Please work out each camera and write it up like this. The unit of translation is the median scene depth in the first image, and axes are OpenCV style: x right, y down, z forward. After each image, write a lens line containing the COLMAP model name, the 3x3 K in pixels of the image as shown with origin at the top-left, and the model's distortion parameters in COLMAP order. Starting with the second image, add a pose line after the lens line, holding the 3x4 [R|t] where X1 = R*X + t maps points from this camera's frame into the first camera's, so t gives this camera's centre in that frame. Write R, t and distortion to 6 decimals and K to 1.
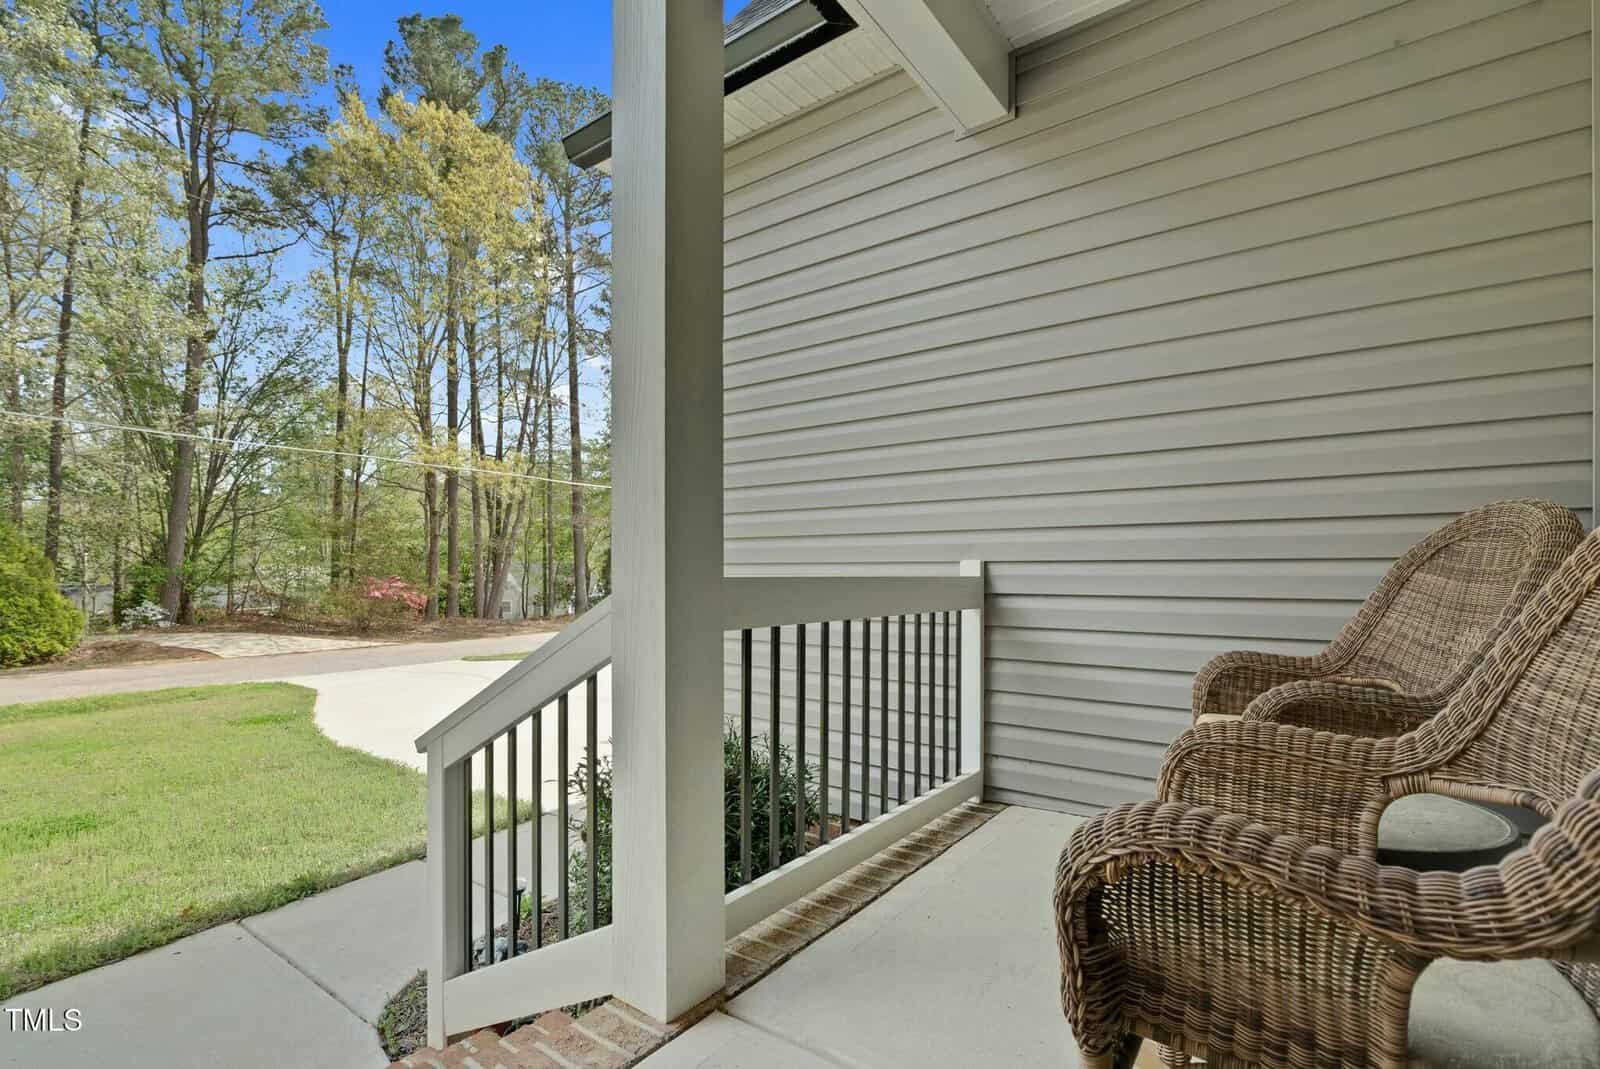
lens RADIAL K [[731.5, 0, 812.3], [0, 731.5, 578.0], [0, 0, 1]] dist [-0.013956, 0.000420]
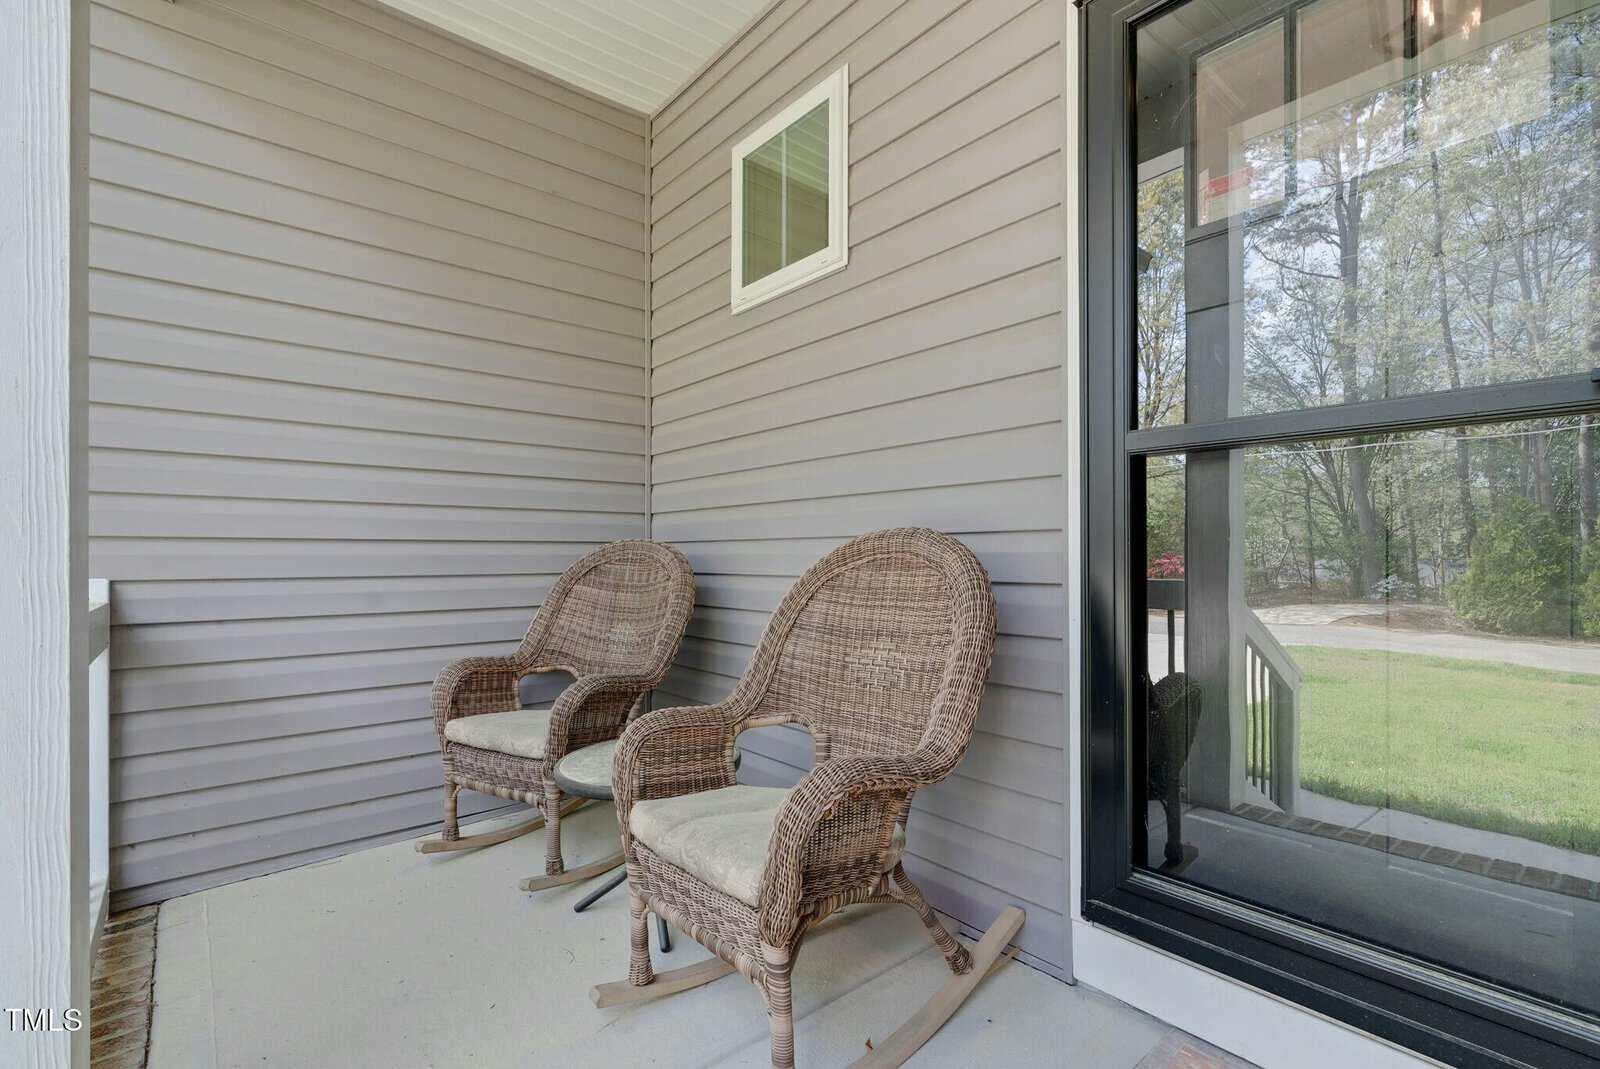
lens RADIAL K [[731.5, 0, 821.5], [0, 731.5, 558.5], [0, 0, 1]] dist [-0.013956, 0.000420]
pose [[0.221550, -0.005397, 0.975134, -0.431249], [0.007009, 0.999968, 0.003942, -0.061045], [-0.975124, 0.005962, 0.221581, 0.235696]]
